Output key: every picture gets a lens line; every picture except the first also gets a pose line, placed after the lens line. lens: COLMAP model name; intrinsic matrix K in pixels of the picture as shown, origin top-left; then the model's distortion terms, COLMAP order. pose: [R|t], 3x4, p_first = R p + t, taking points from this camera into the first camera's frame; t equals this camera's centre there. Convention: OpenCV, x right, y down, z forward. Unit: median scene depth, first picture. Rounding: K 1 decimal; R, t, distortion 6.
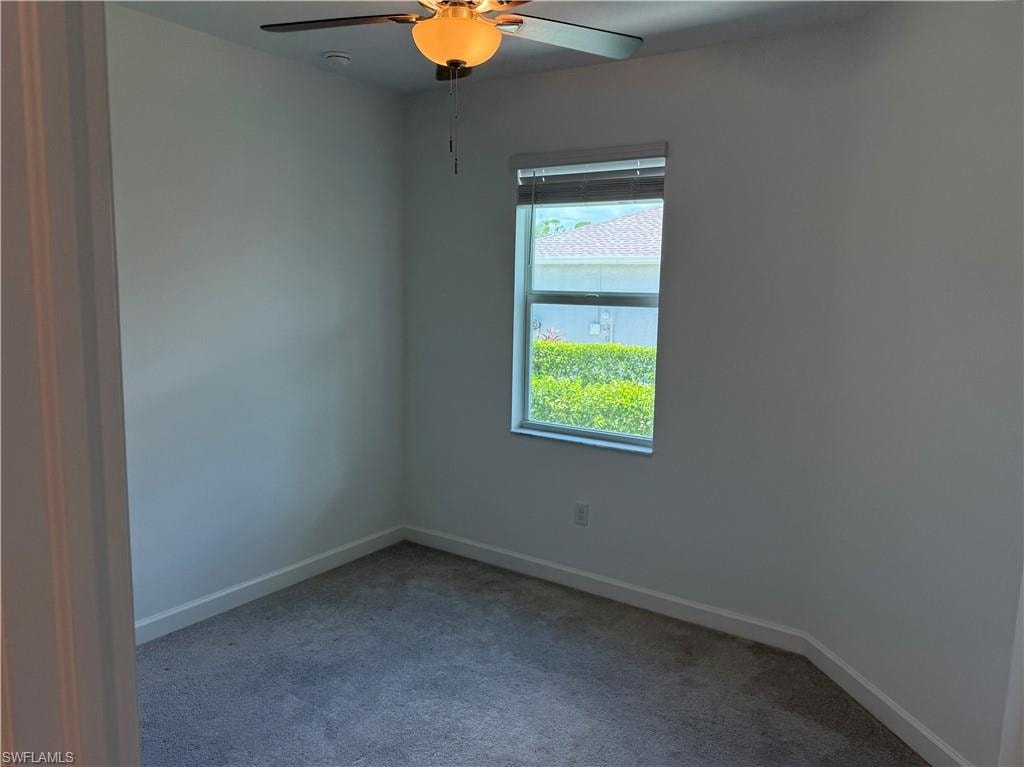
lens RADIAL K [[722.7, 0, 512.0], [0, 722.7, 383.5], [0, 0, 1]] dist [0.014567, -0.000582]
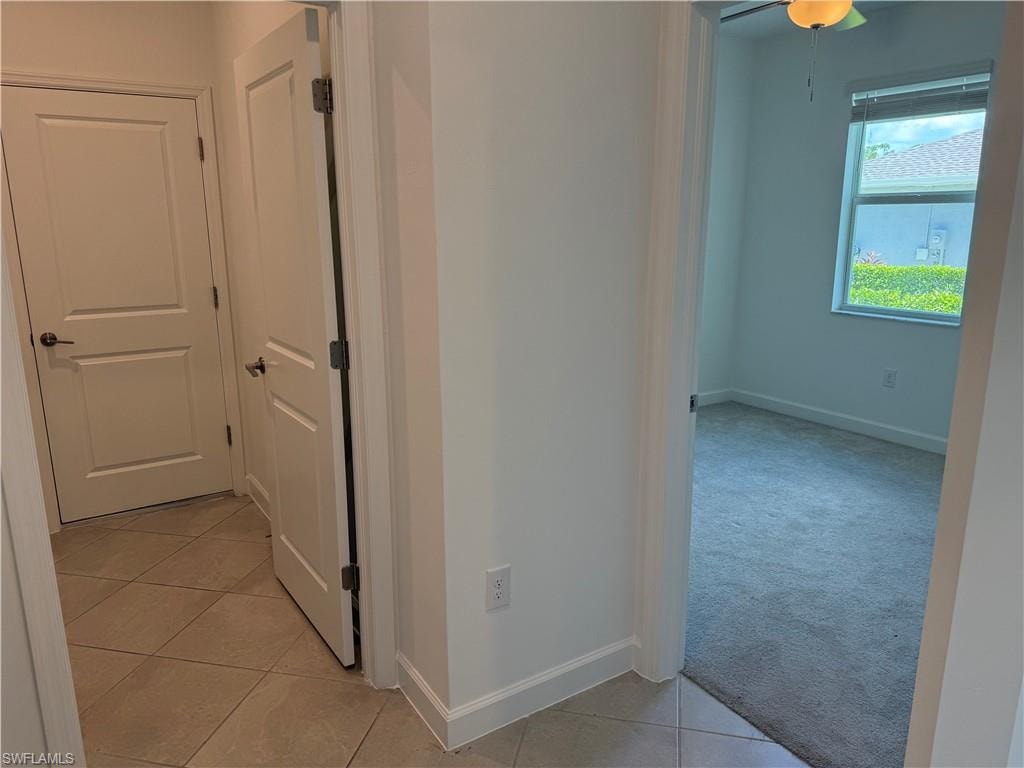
lens RADIAL K [[743.1, 0, 497.9], [0, 743.1, 384.3], [0, 0, 1]] dist [-0.005149, -0.008236]
pose [[0.918318, 0.063768, -0.390674, -0.022039], [-0.035127, 0.996173, 0.080030, 0.114951], [0.394283, -0.059770, 0.917044, -0.413316]]
